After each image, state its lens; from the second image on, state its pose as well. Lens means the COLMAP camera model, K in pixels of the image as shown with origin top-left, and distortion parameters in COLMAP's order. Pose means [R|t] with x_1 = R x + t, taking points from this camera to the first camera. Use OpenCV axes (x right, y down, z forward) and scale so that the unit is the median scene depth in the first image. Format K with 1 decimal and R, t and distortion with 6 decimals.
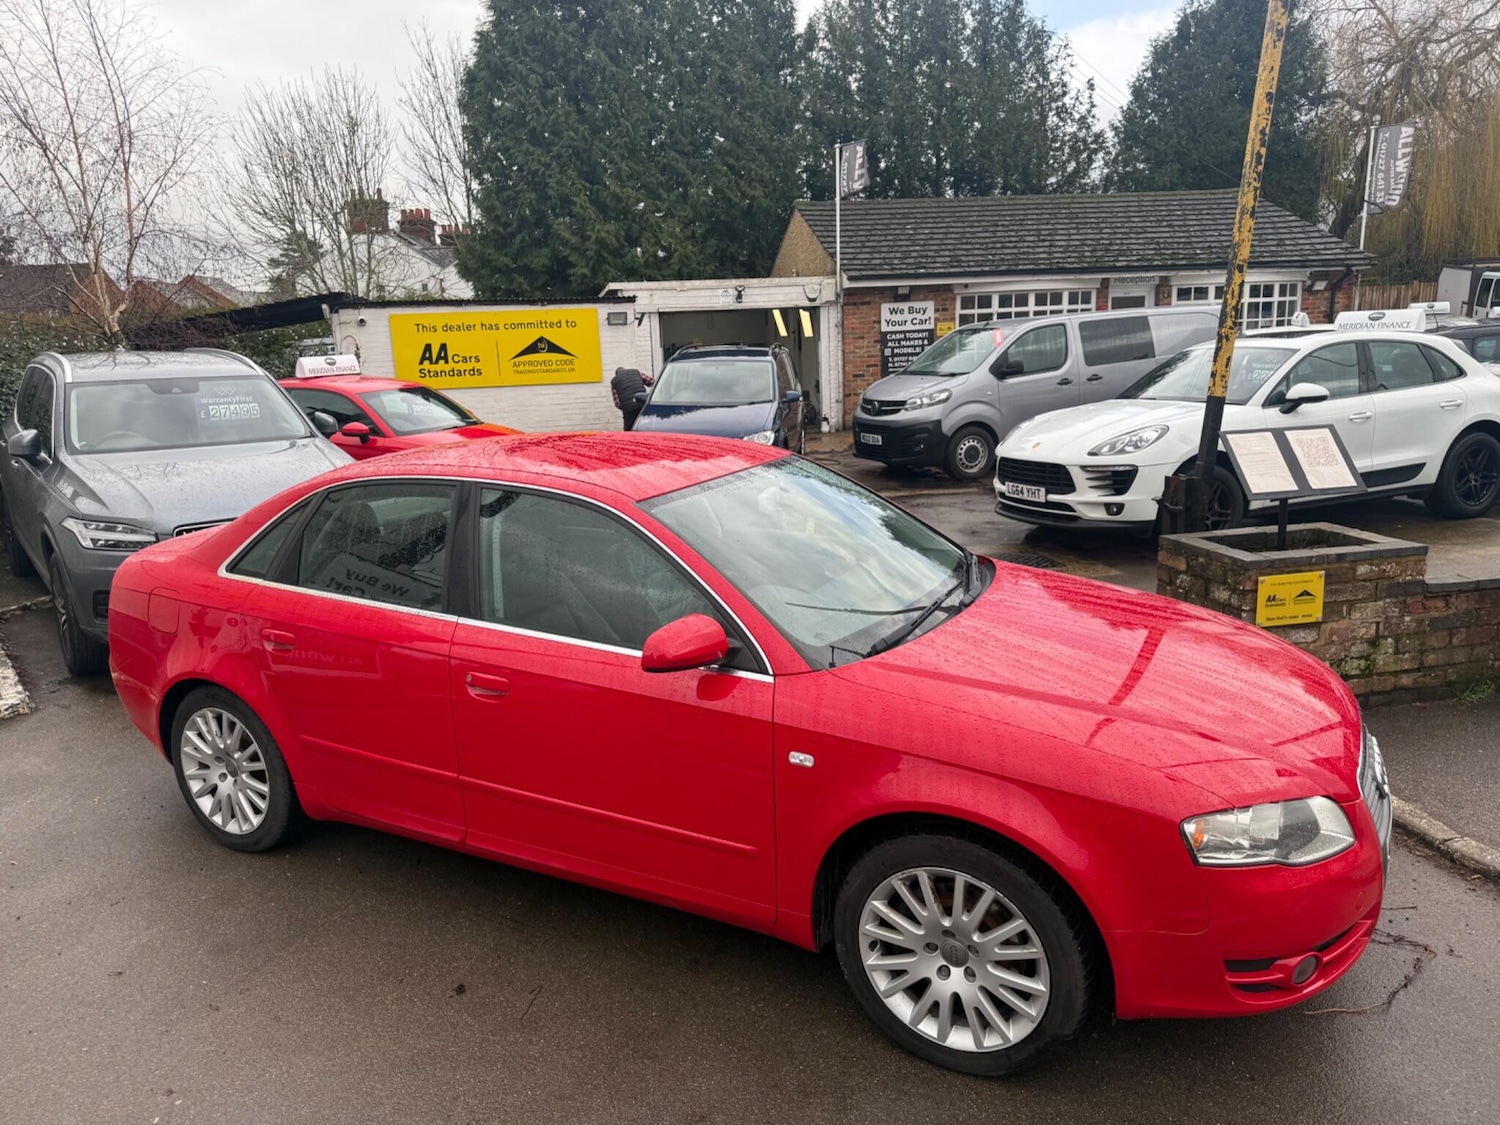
lens RADIAL K [[1042.7, 0, 750.0], [0, 1042.7, 562.5], [0, 0, 1]] dist [0.091468, -0.127532]
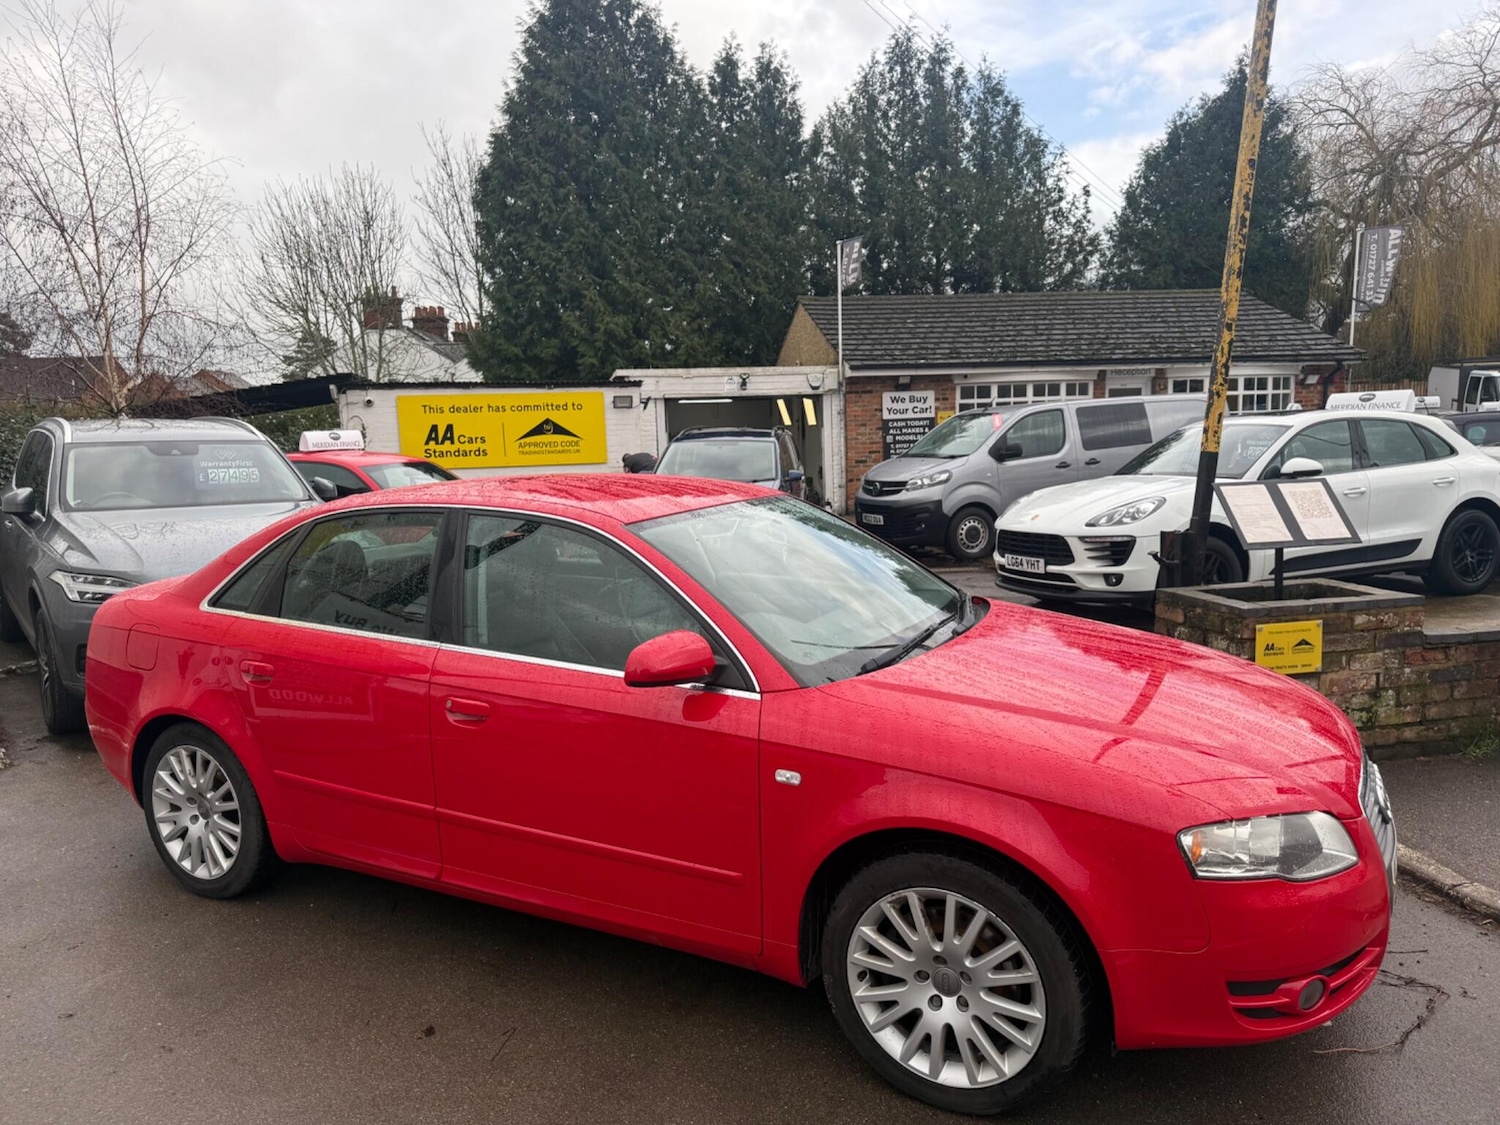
lens RADIAL K [[1040.1, 0, 765.1], [0, 1040.1, 573.3], [0, 0, 1]] dist [0.114039, -0.174863]
pose [[0.999942, 0.006312, 0.008764, 0.002856], [-0.005579, 0.996675, -0.081284, 0.012114], [-0.009248, 0.081231, 0.996652, 0.003048]]
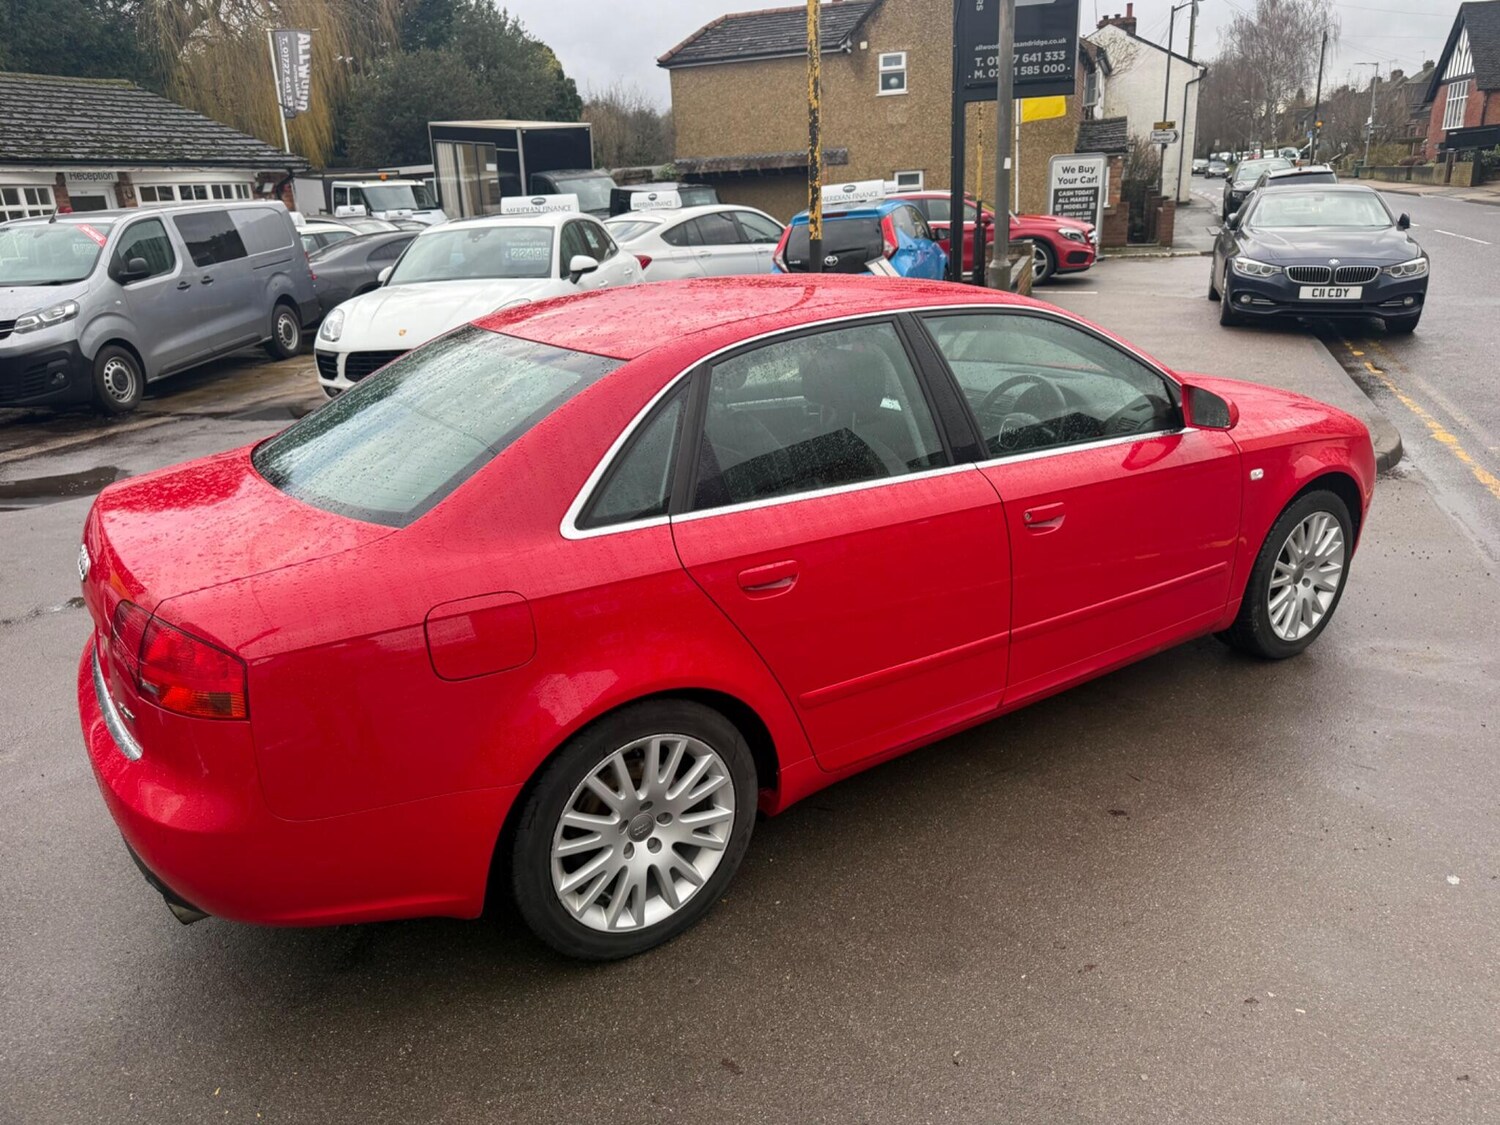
lens RADIAL K [[1061.3, 0, 756.5], [0, 1061.3, 557.5], [0, 0, 1]] dist [0.010111, -0.010184]
pose [[0.472464, -0.272902, 0.838035, -0.208391], [0.220070, 0.957264, 0.187658, -0.014005], [-0.853433, 0.095765, 0.512330, 0.132854]]
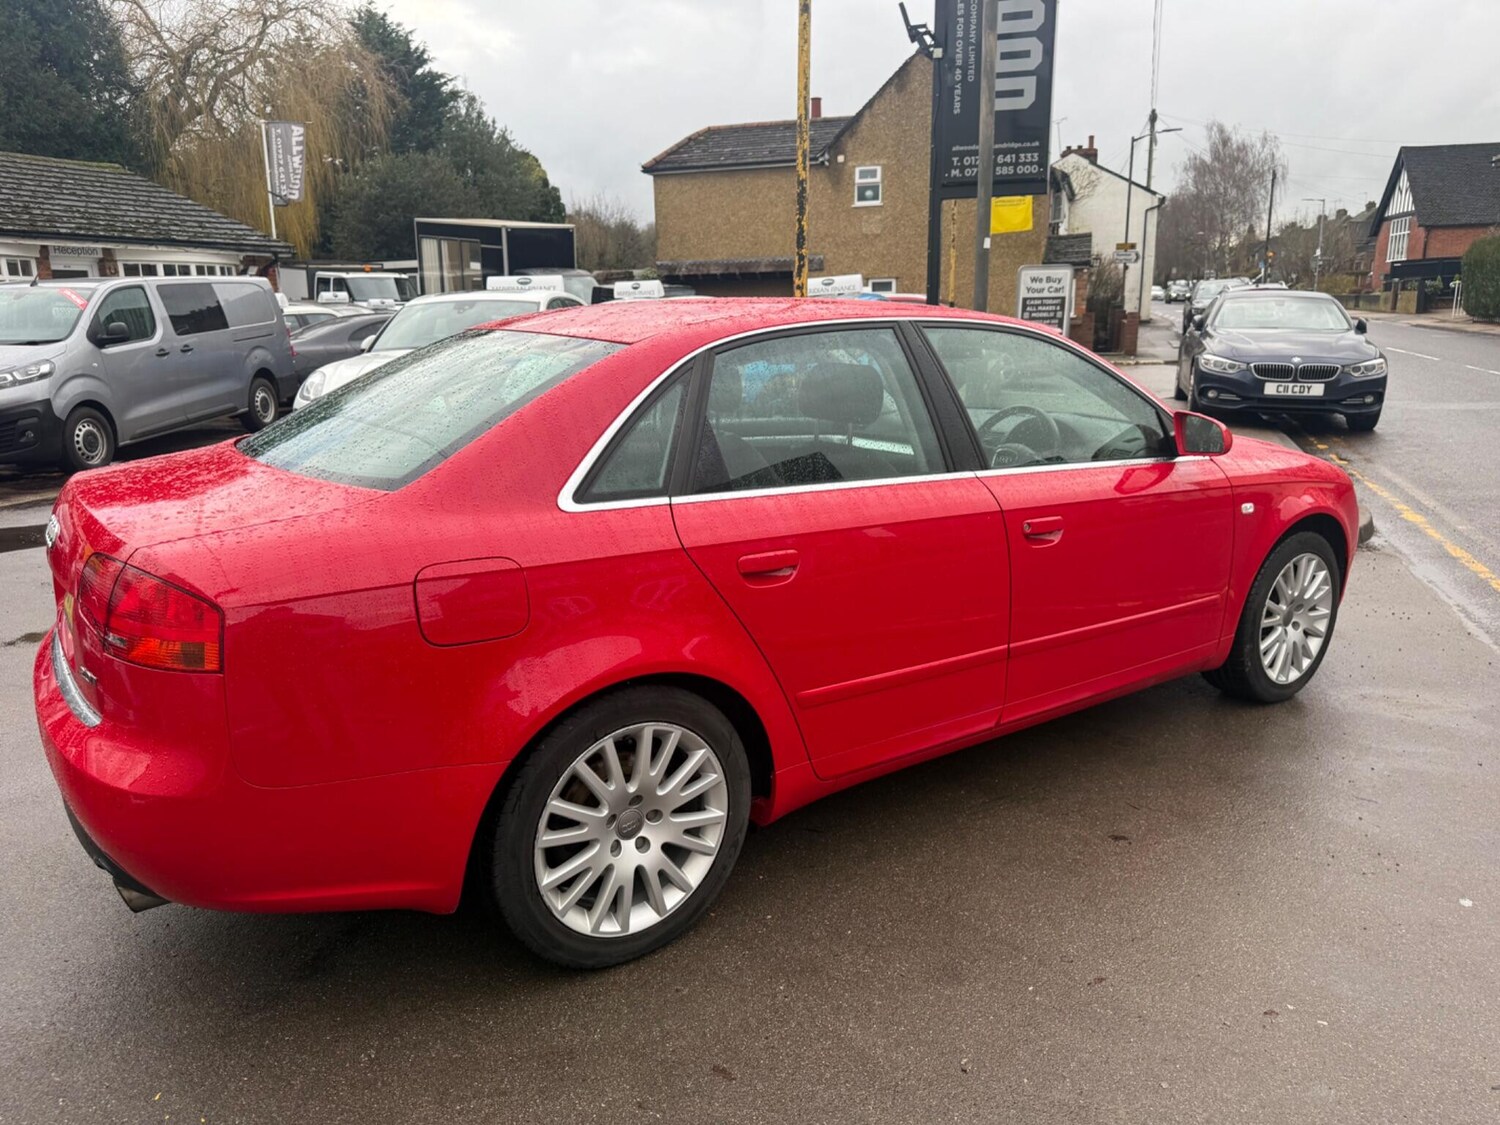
lens RADIAL K [[1060.0, 0, 757.7], [0, 1060.0, 566.4], [0, 0, 1]] dist [0.013091, -0.014073]
pose [[0.450710, -0.186175, 0.873040, -0.210470], [0.194634, 0.974975, 0.107431, 0.000408], [-0.871193, 0.121503, 0.475667, 0.140015]]
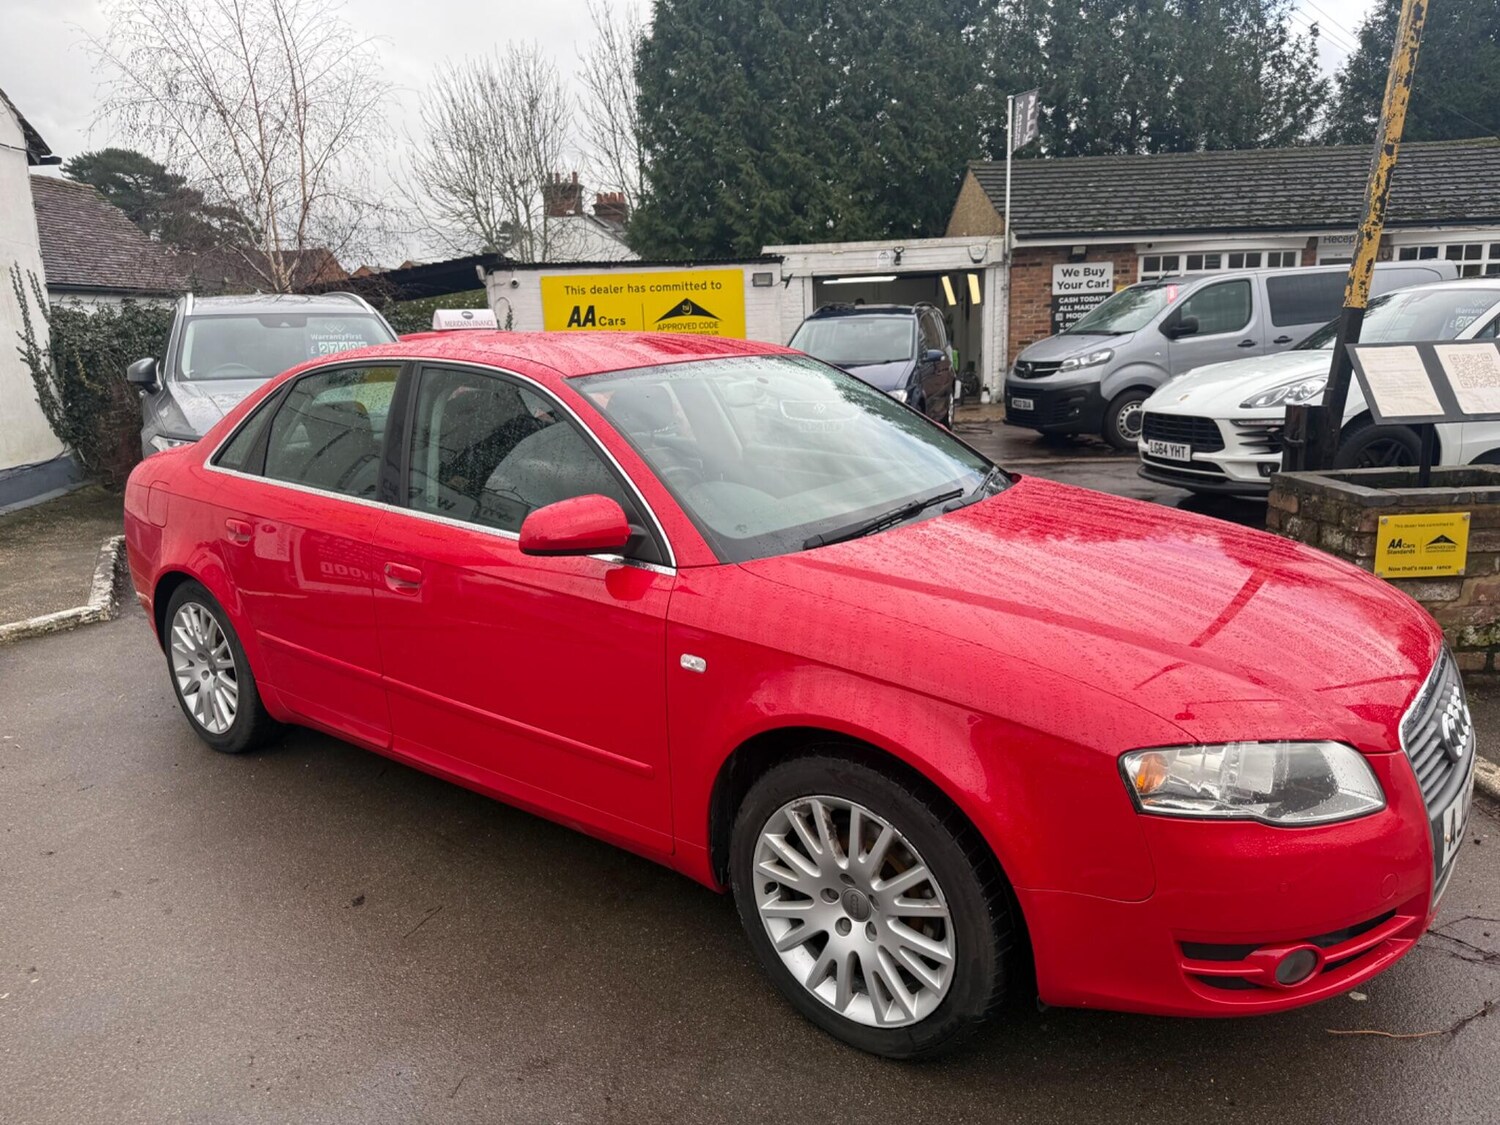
lens RADIAL K [[1056.3, 0, 747.1], [0, 1056.3, 560.5], [0, 0, 1]] dist [0.058663, -0.082757]
pose [[0.983401, 0.041508, -0.176634, 0.036859], [-0.040026, 0.999127, 0.011946, 0.014362], [0.176976, -0.004678, 0.984204, 0.025721]]
